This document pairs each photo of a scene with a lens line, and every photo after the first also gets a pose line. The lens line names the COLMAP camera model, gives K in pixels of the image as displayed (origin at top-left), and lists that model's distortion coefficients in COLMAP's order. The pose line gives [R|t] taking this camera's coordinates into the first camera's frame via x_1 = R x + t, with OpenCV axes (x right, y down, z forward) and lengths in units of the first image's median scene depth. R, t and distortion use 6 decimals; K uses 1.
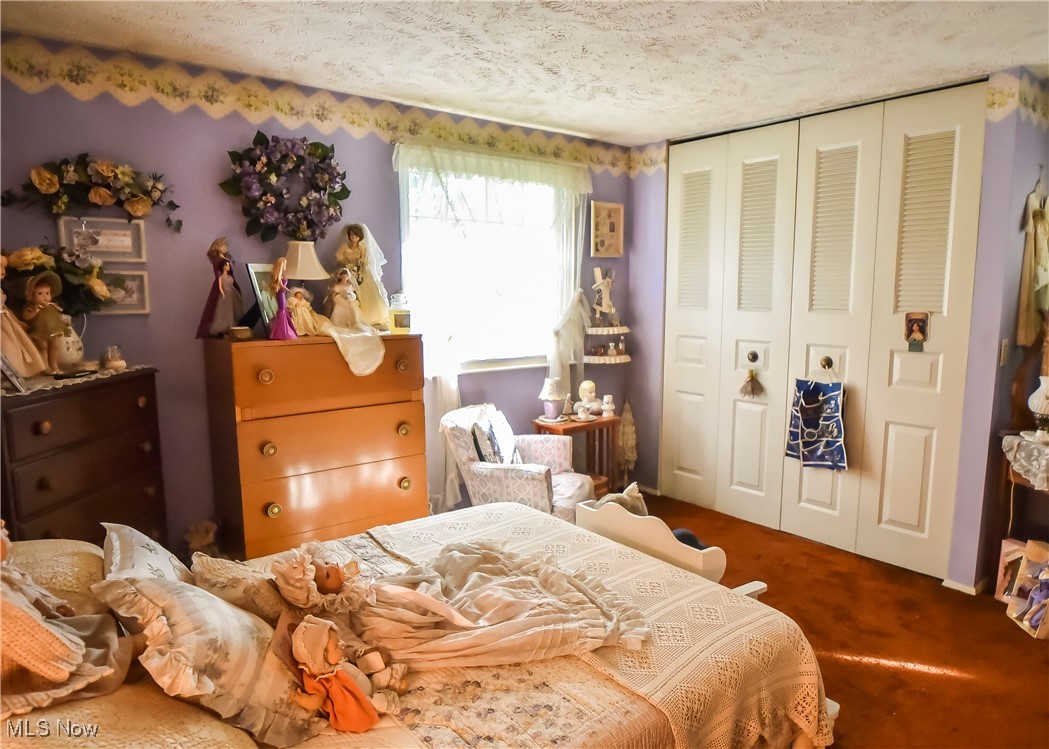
lens RADIAL K [[670.9, 0, 524.5], [0, 670.9, 374.5], [0, 0, 1]] dist [-0.002593, -0.000145]
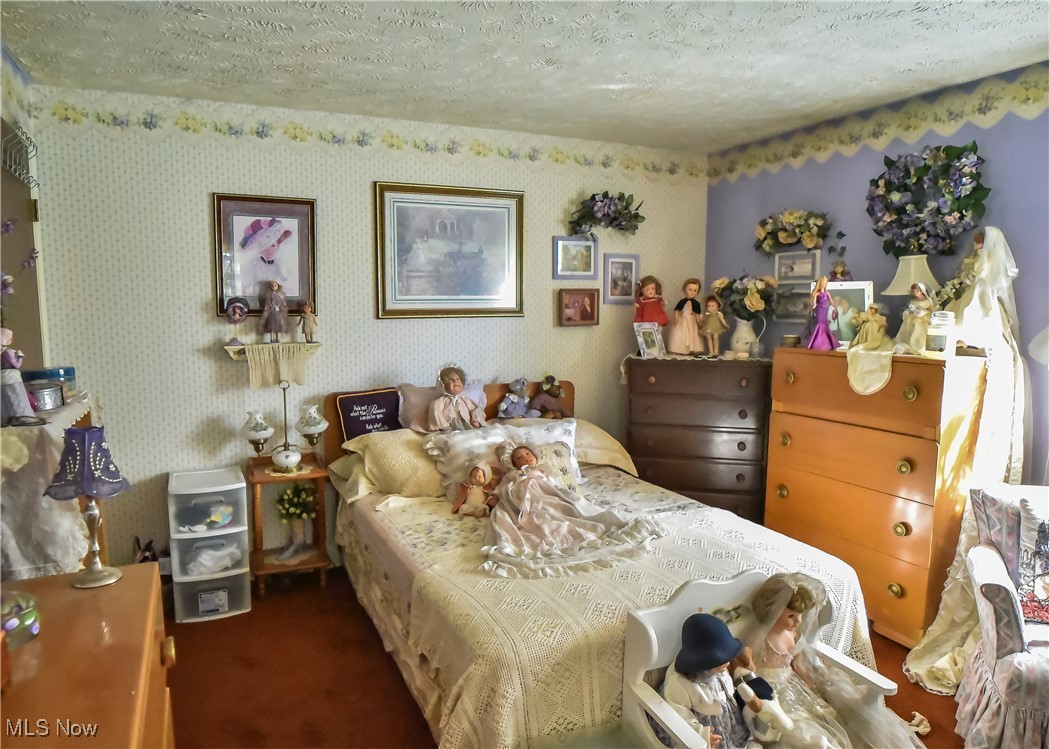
lens RADIAL K [[670.9, 0, 524.5], [0, 670.9, 374.5], [0, 0, 1]] dist [-0.002593, -0.000145]
pose [[-0.187589, 0.116178, -0.975353, 0.806530], [-0.117323, 0.983222, 0.139680, -0.108102], [0.975216, 0.140634, -0.170812, 0.695888]]
